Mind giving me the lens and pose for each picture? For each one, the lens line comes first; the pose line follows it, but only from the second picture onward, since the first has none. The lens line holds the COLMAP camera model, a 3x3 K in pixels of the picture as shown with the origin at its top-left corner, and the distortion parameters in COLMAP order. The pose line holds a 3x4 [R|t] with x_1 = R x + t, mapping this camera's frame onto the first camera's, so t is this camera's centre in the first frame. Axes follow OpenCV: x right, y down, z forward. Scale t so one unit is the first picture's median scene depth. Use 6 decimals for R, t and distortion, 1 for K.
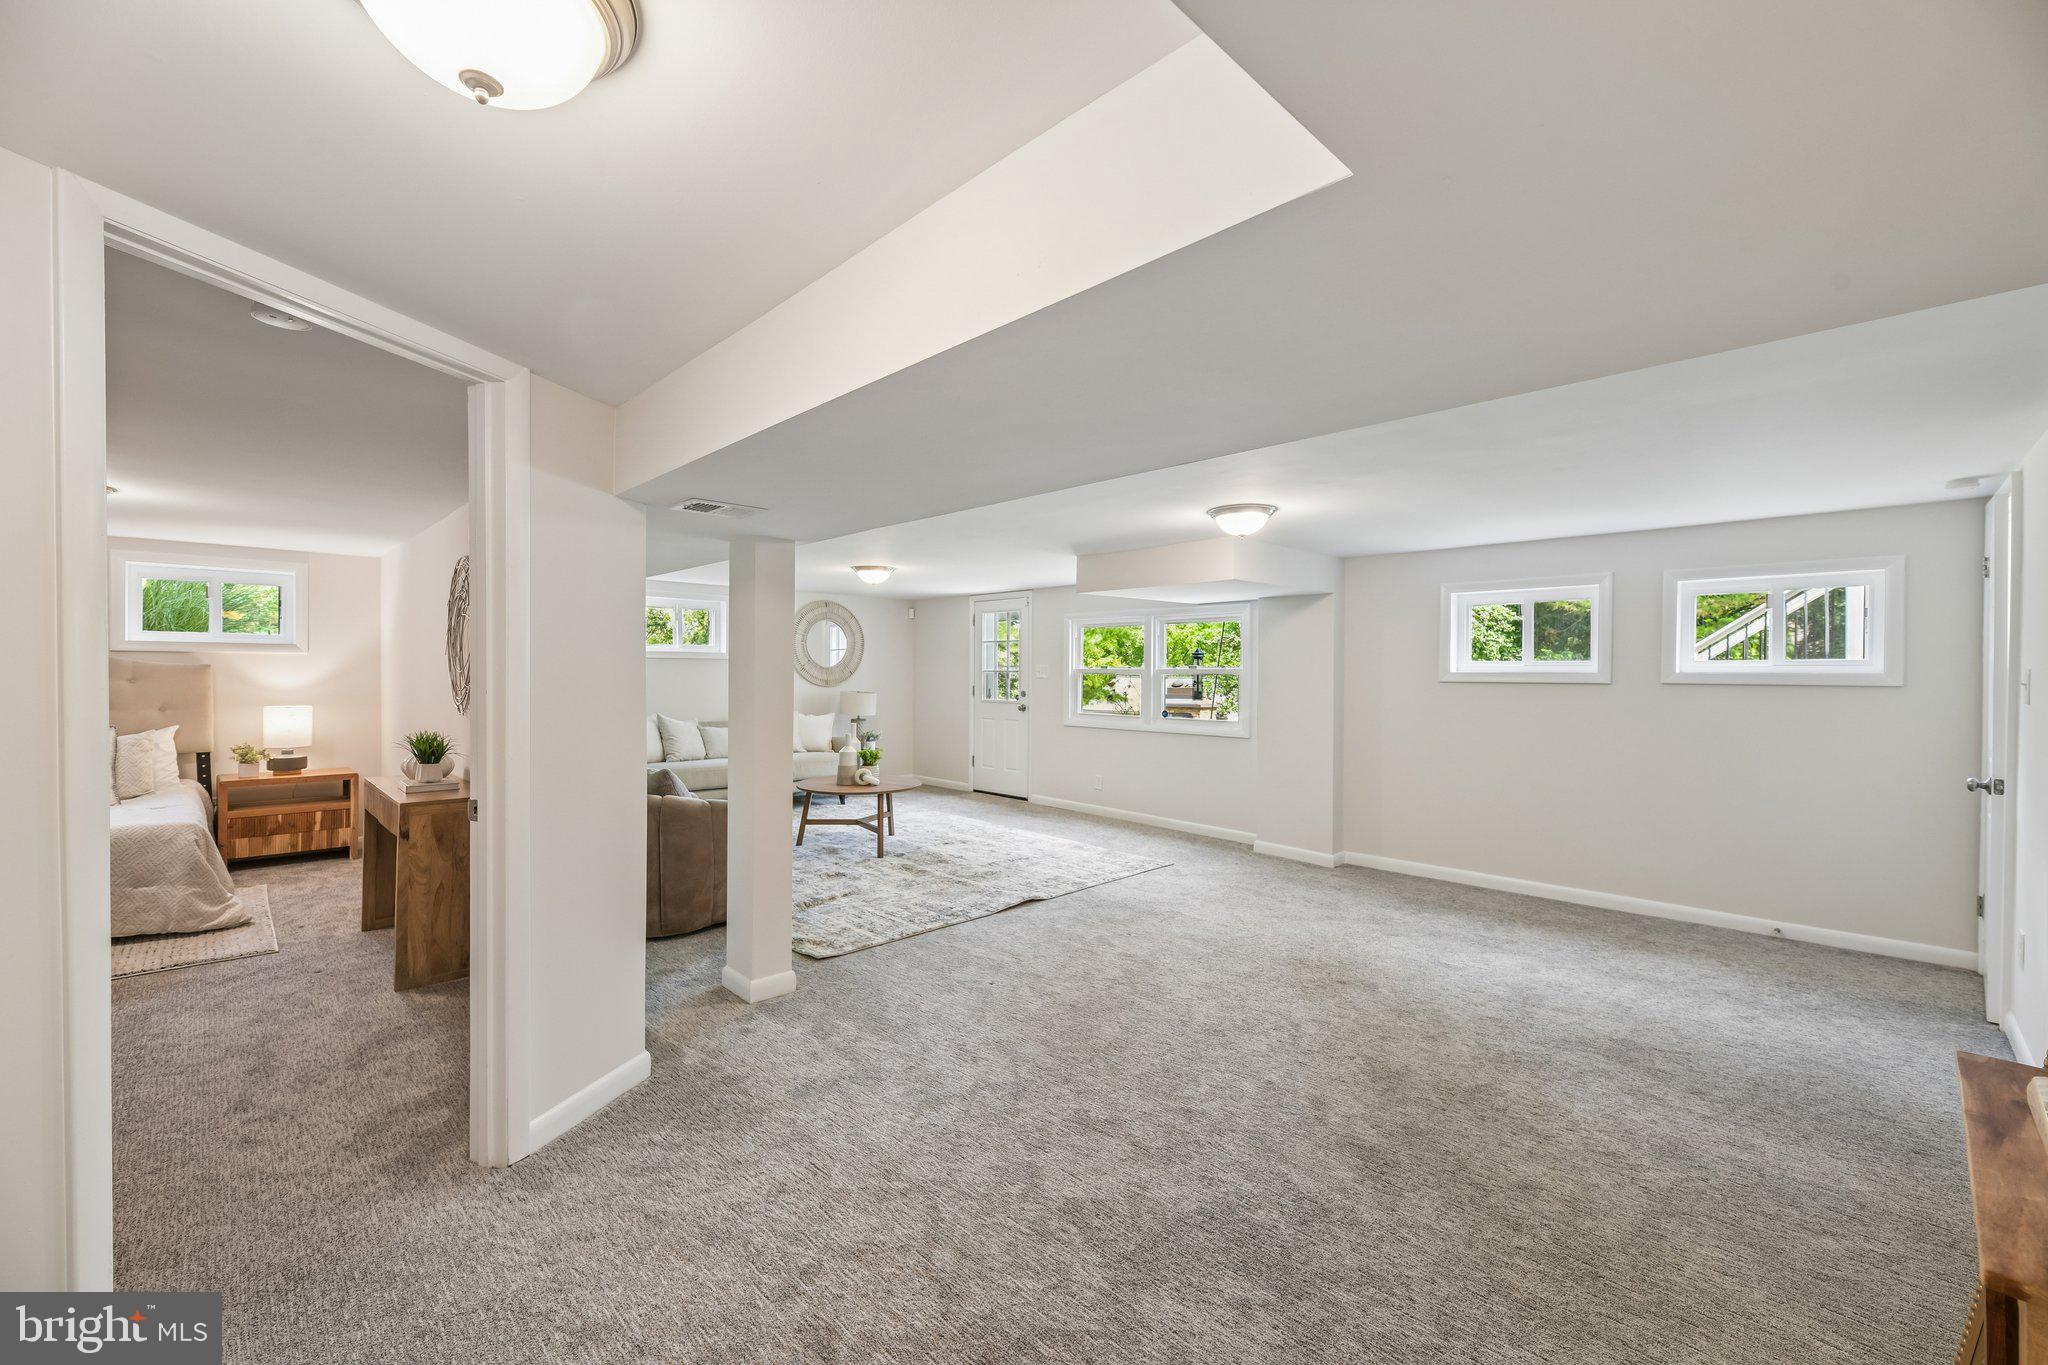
lens RADIAL K [[825.5, 0, 1023.3], [0, 825.5, 674.5], [0, 0, 1]] dist [0.021127, 0.000584]
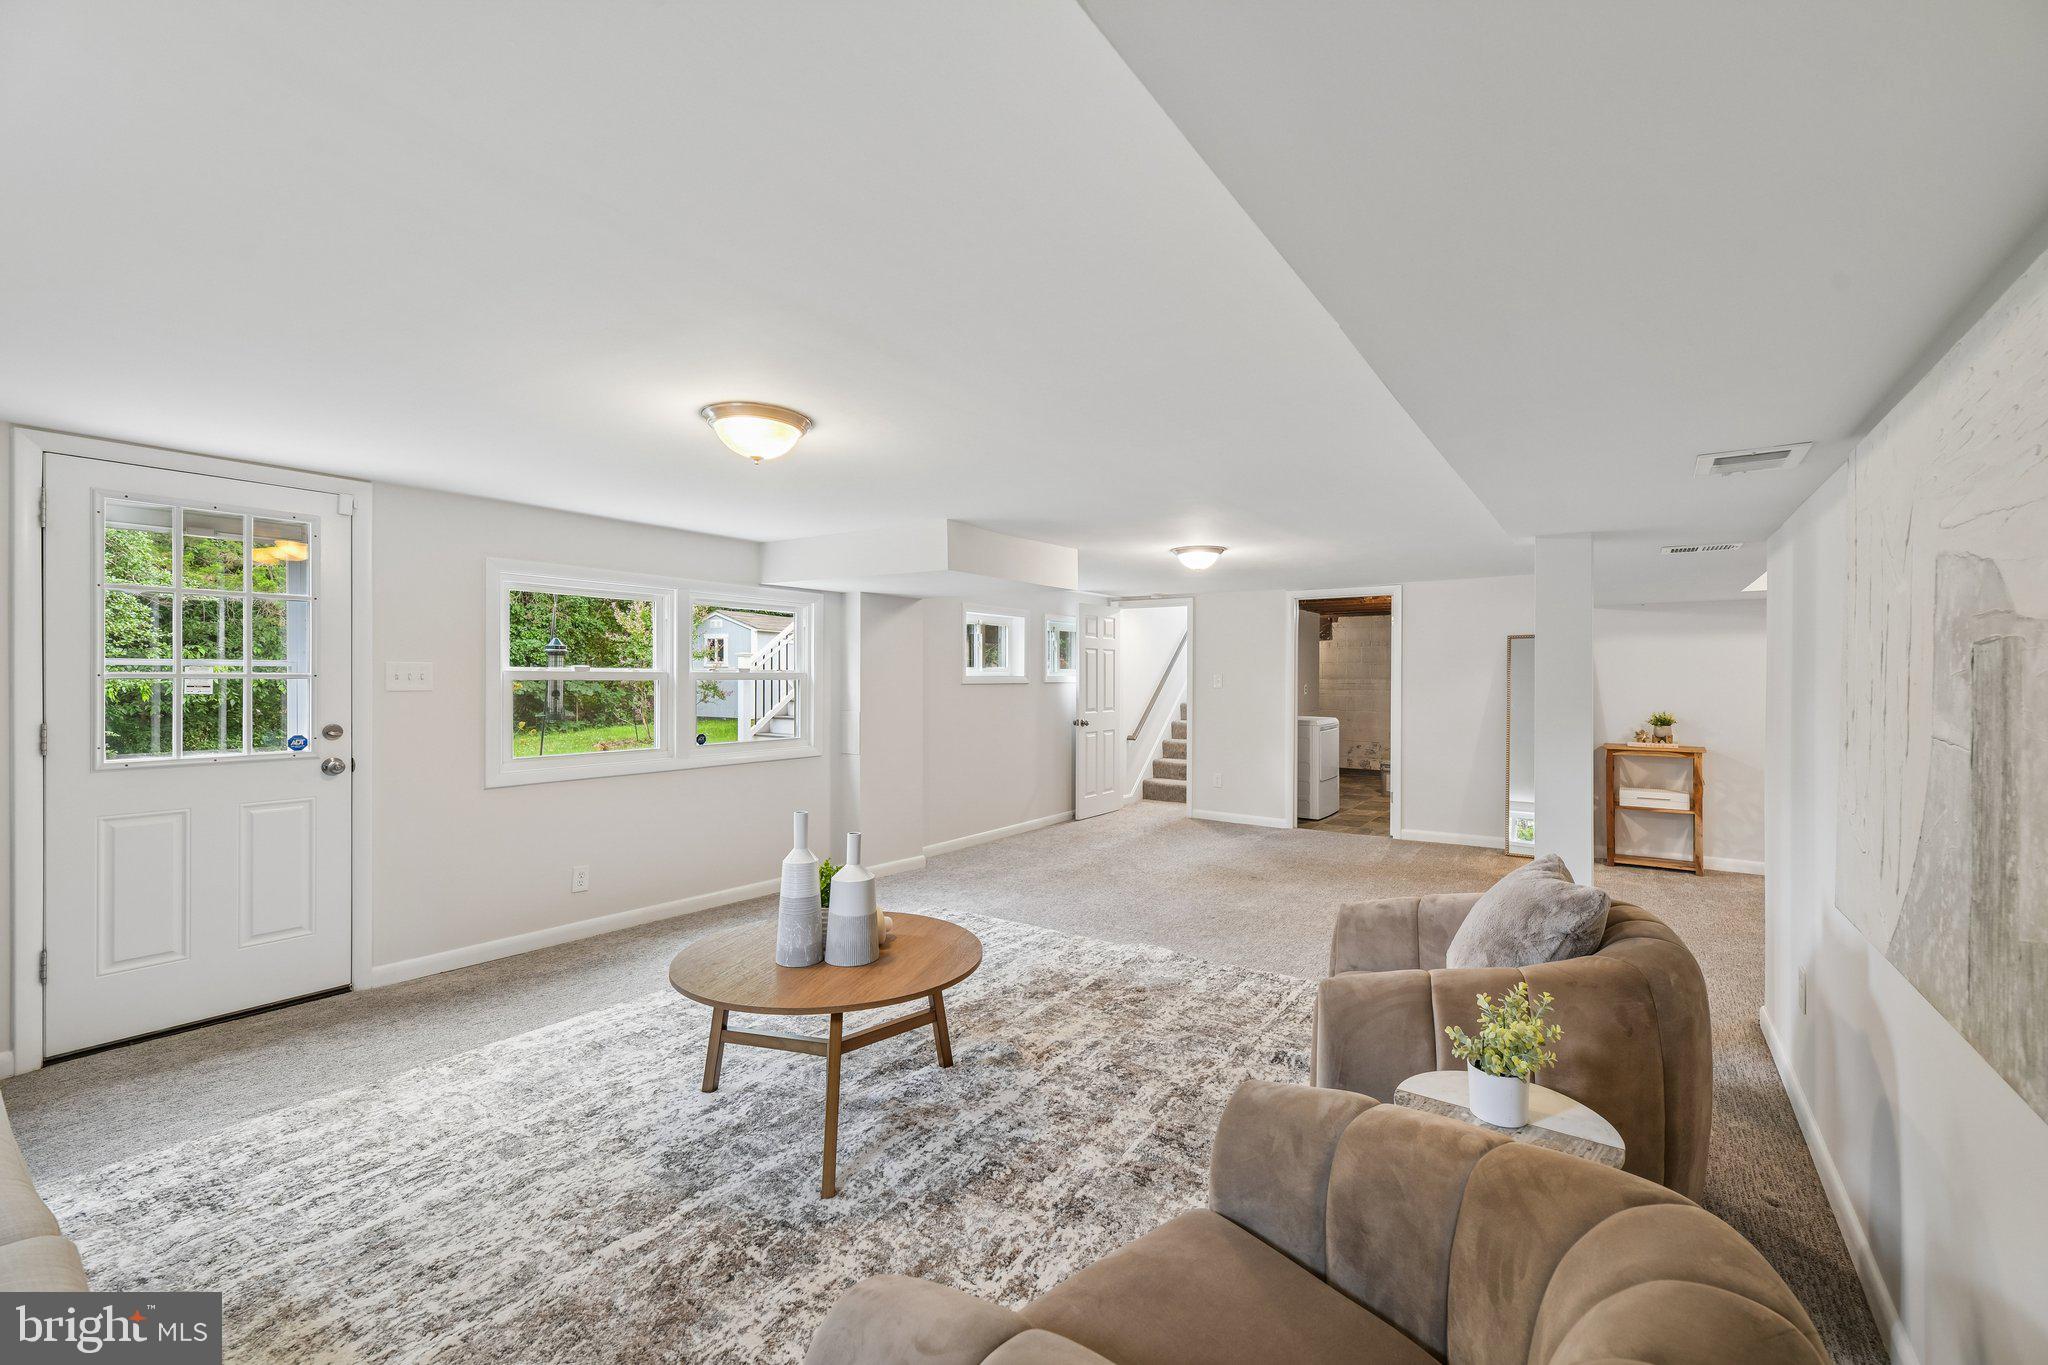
lens RADIAL K [[839.4, 0, 1020.3], [0, 839.4, 683.2], [0, 0, 1]] dist [0.012410, -0.001383]
pose [[-0.201933, -0.010264, 0.979346, -0.591146], [0.004052, 0.999928, 0.011315, -0.003615], [-0.979391, 0.006253, -0.201876, 0.957286]]
